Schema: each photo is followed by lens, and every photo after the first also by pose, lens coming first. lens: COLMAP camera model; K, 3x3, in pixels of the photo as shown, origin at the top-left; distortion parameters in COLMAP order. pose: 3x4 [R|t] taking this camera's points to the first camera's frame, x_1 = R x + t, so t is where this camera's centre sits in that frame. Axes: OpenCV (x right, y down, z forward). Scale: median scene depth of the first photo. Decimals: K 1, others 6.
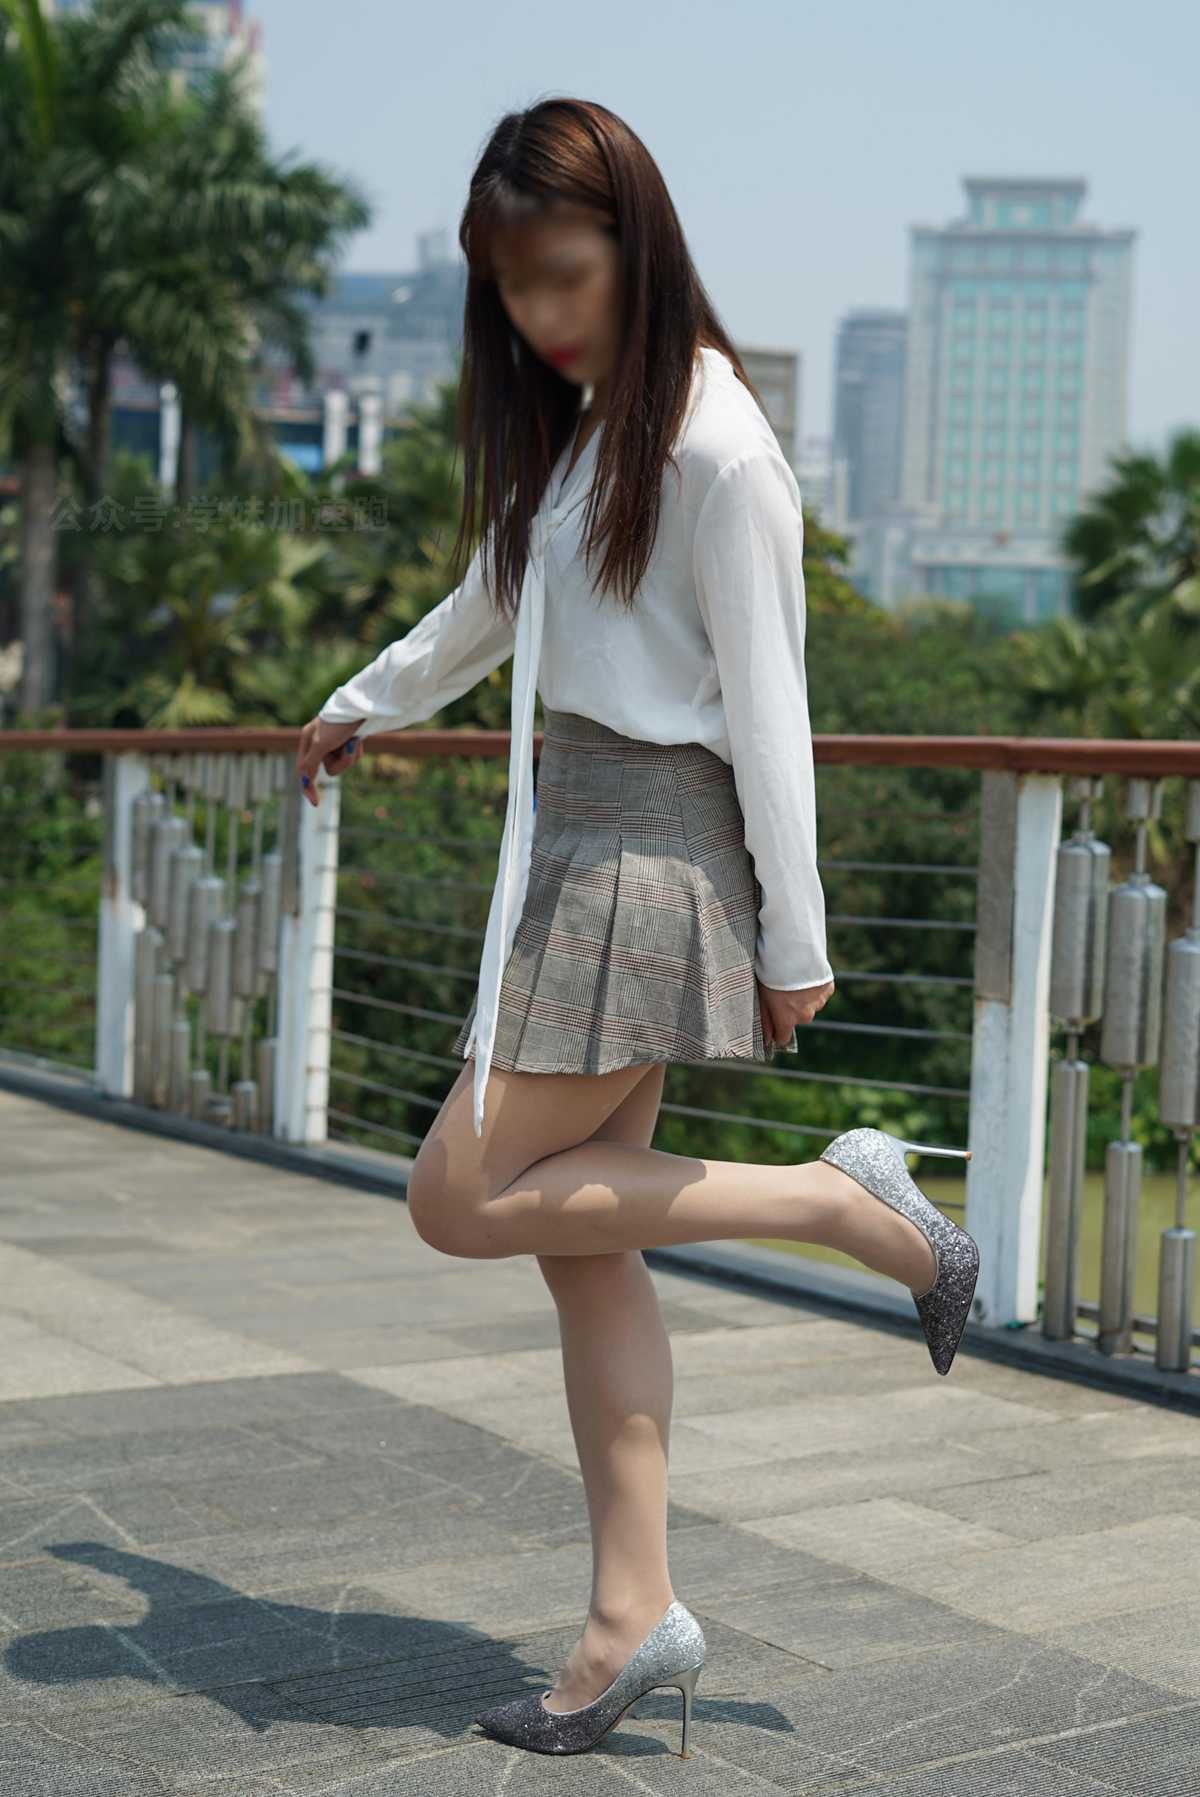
lens RADIAL K [[2905.1, 0, 636.3], [0, 2905.1, 838.2], [0, 0, 1]] dist [-0.018216, 0.059907]
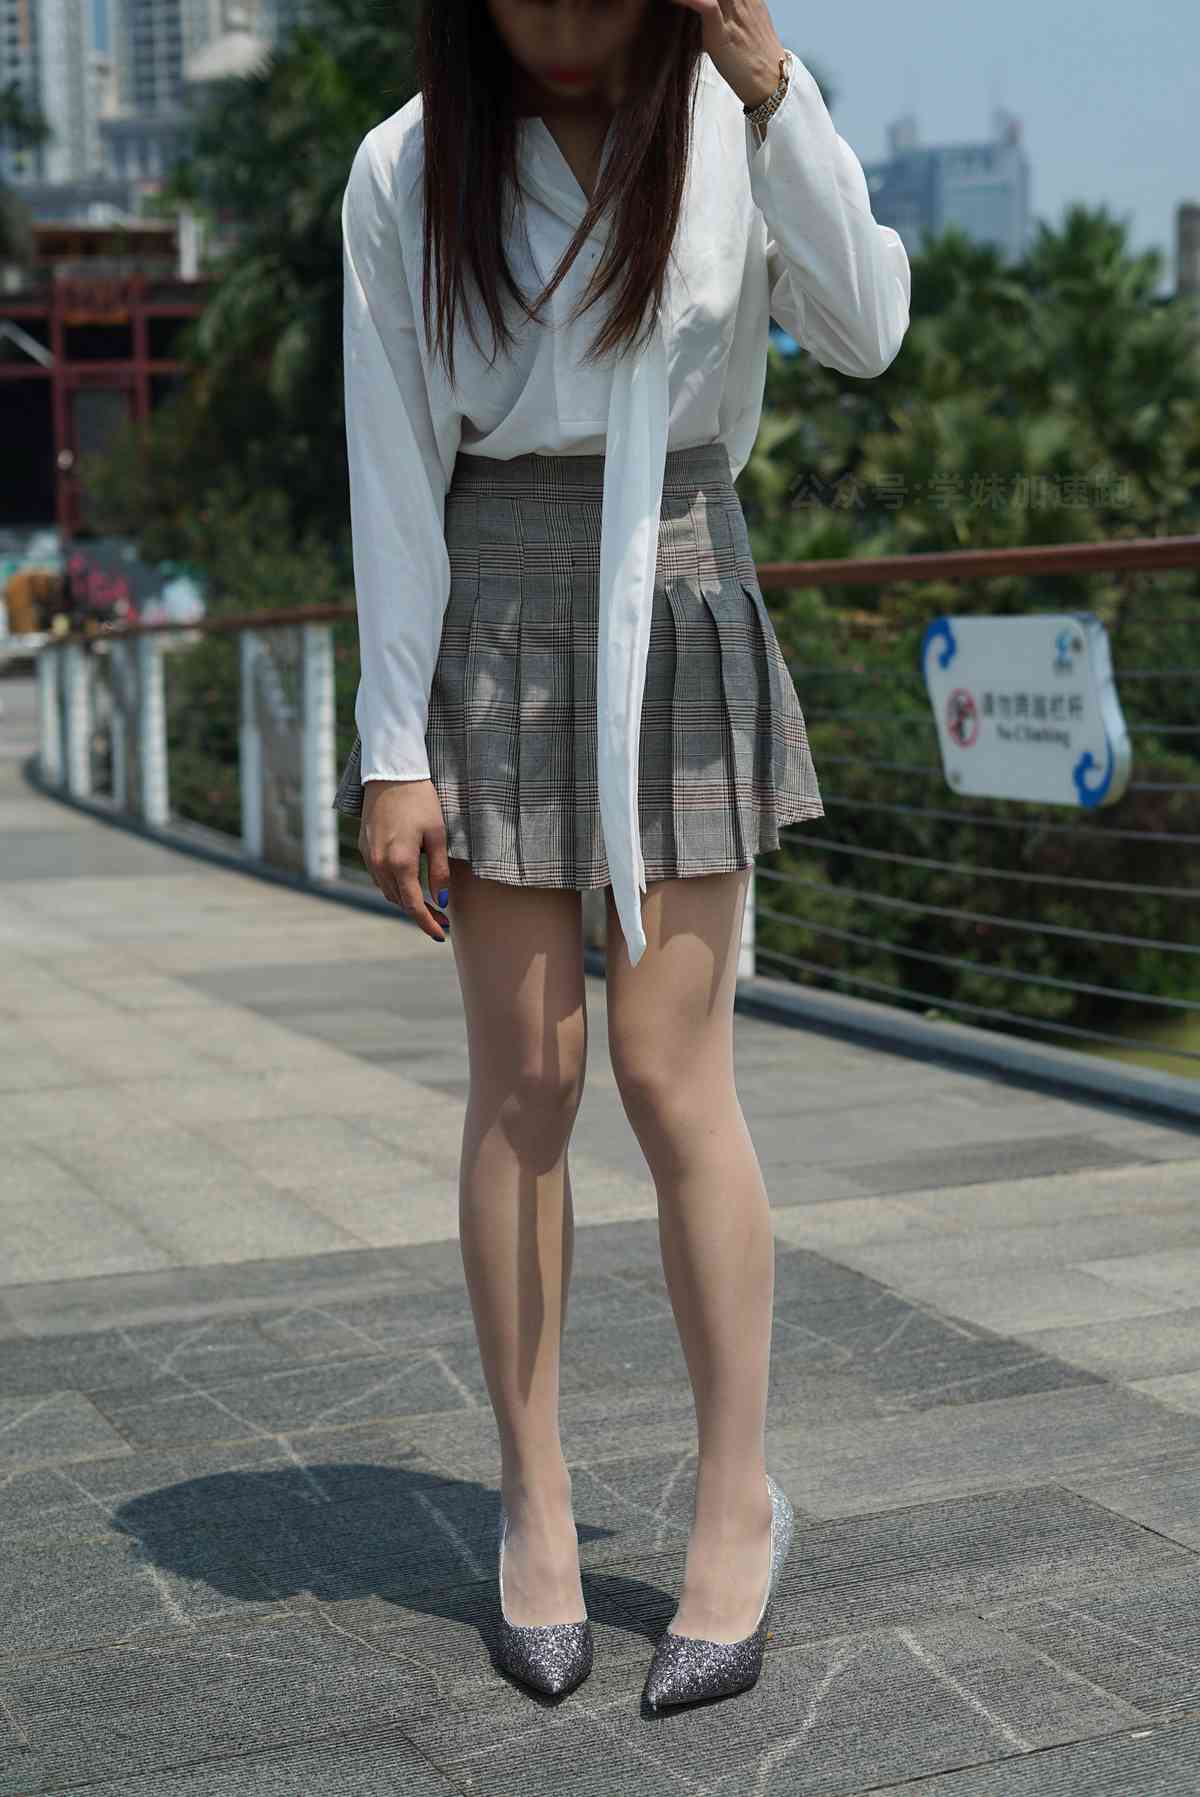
lens RADIAL K [[2668.3, 0, 600.0], [0, 2668.3, 898.5], [0, 0, 1]] dist [-0.010930, -0.030780]
pose [[0.980703, -0.029445, -0.193274, 0.038250], [0.043740, 0.996579, 0.070116, 0.017745], [0.190548, -0.077217, 0.978636, 0.156877]]
